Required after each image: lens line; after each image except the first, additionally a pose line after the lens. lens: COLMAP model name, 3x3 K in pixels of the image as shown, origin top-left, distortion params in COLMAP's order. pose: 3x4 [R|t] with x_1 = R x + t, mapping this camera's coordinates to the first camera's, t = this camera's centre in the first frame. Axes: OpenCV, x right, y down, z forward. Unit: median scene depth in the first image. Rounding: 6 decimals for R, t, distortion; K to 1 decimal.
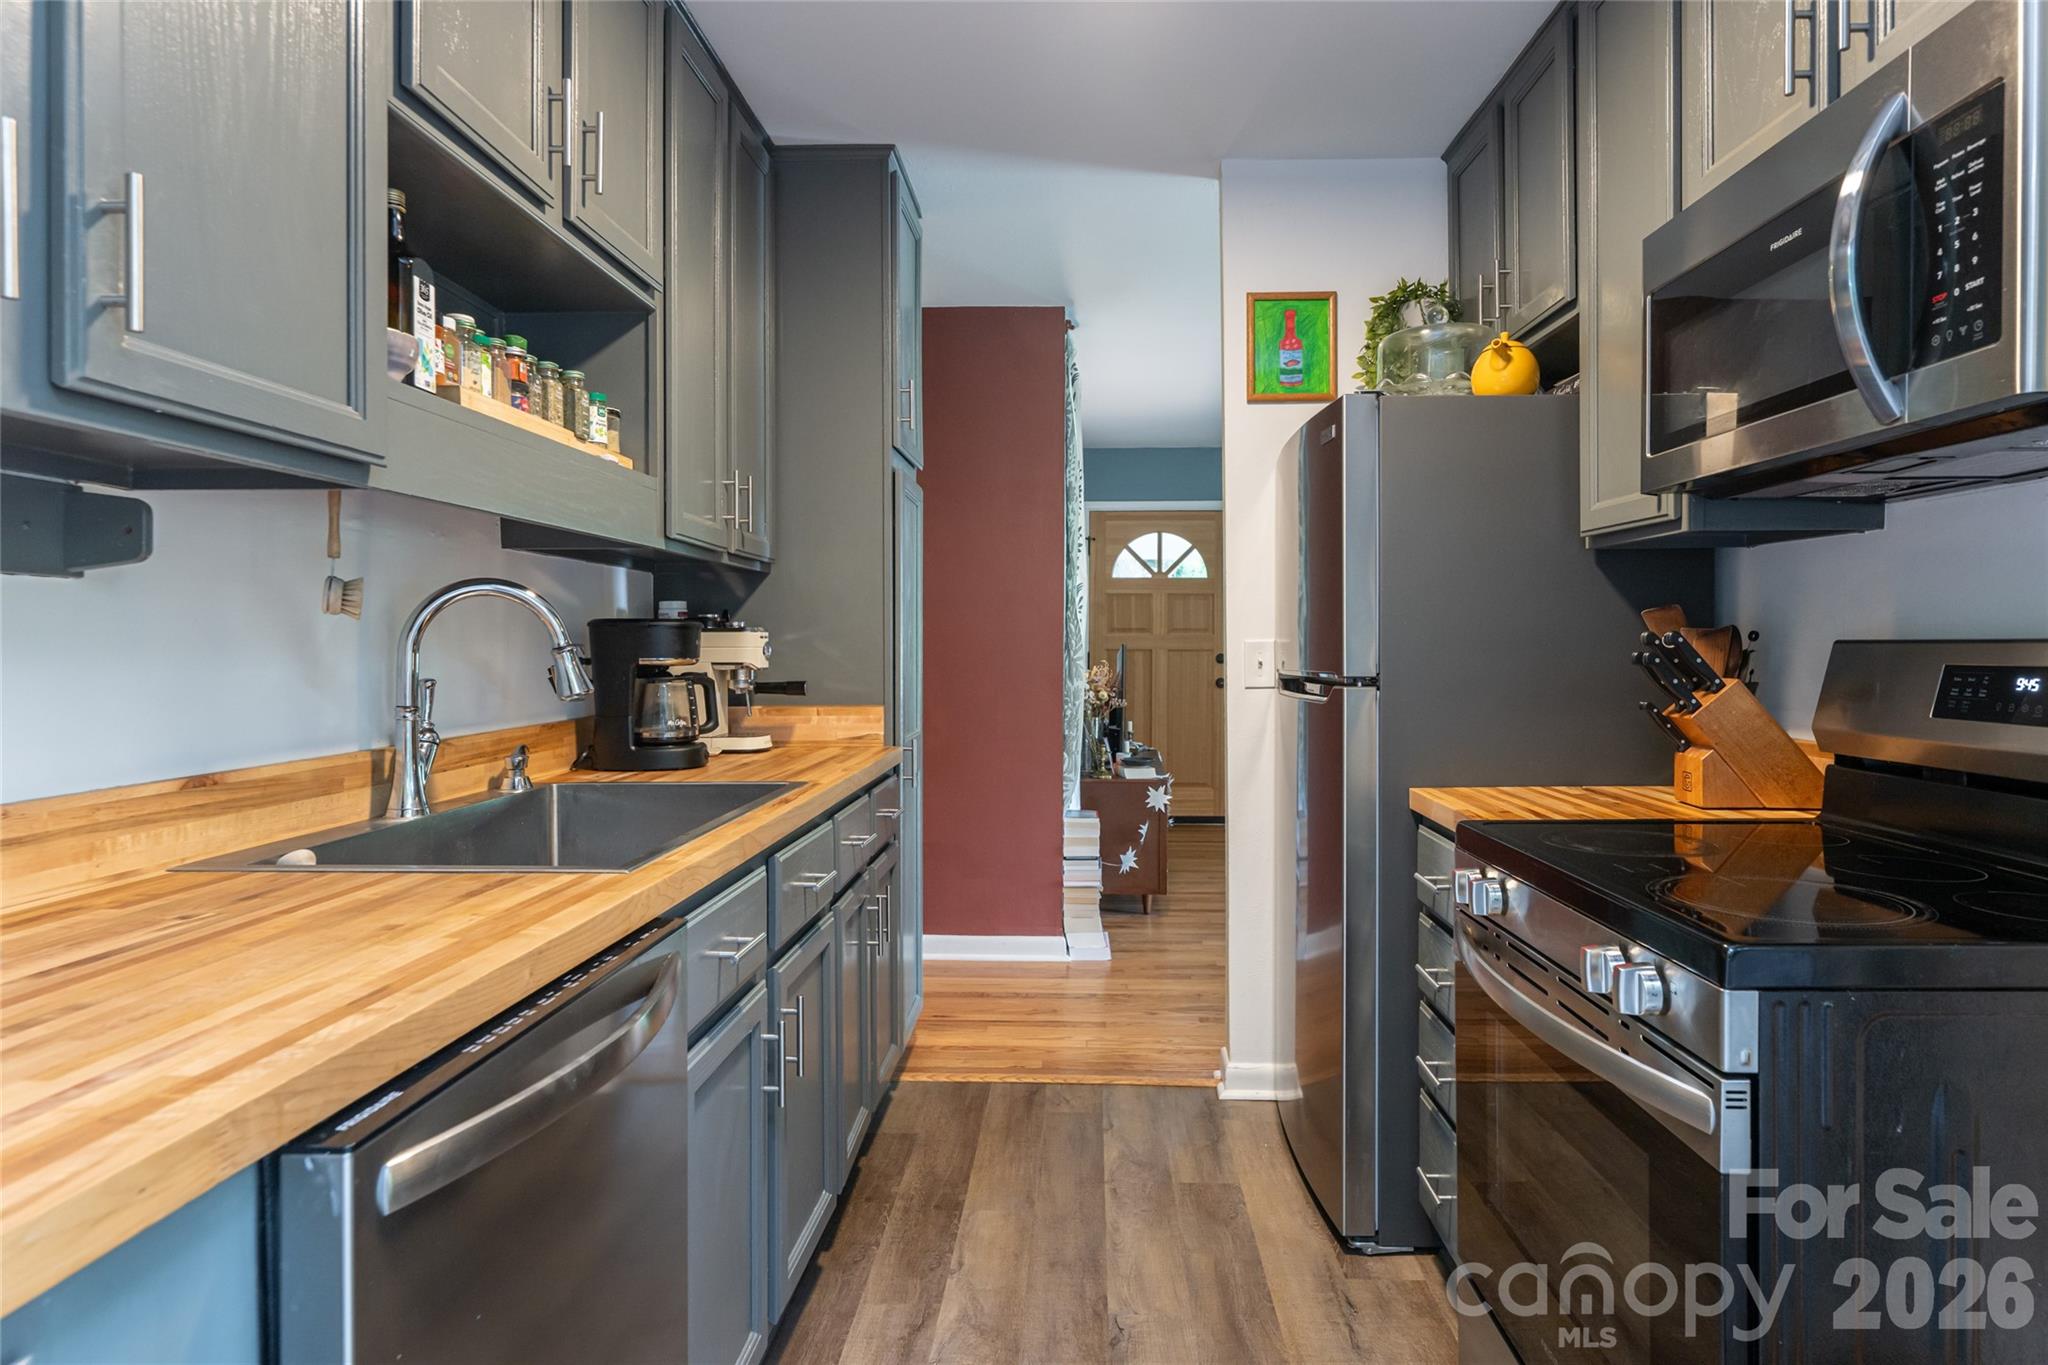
lens RADIAL K [[1156.7, 0, 1087.3], [0, 1156.7, 640.2], [0, 0, 1]] dist [-0.002945, 0.002348]
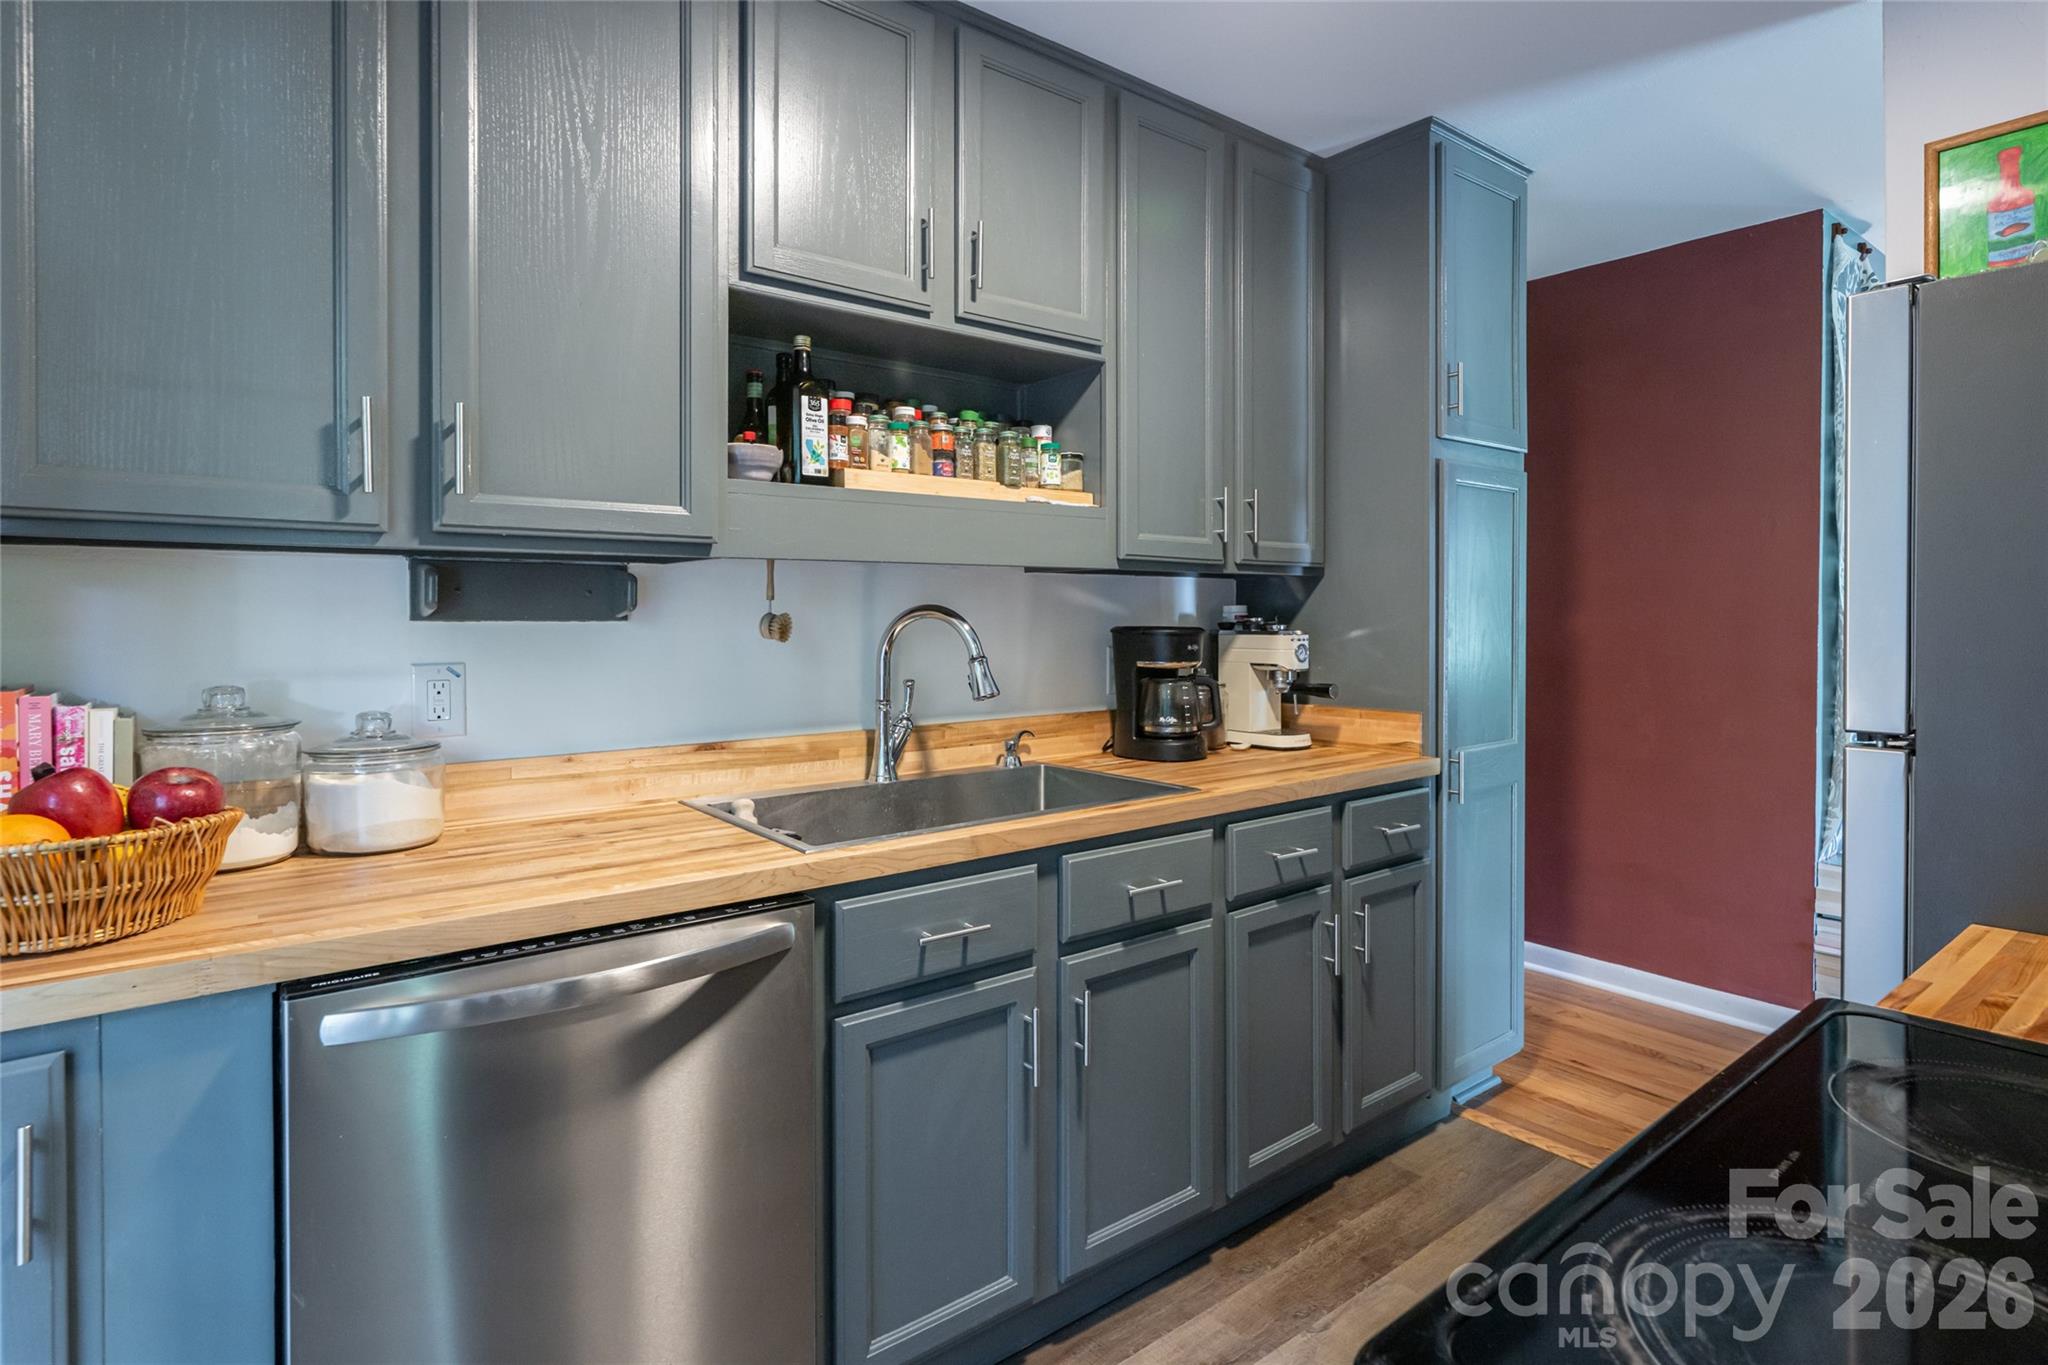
lens RADIAL K [[1061.9, 0, 1040.3], [0, 1061.9, 614.5], [0, 0, 1]] dist [-0.002255, -0.001370]
pose [[0.635897, 0.000001, -0.771774, 0.393240], [0.003668, 0.999989, 0.003024, -0.037160], [0.771766, -0.004753, 0.635889, 0.274629]]
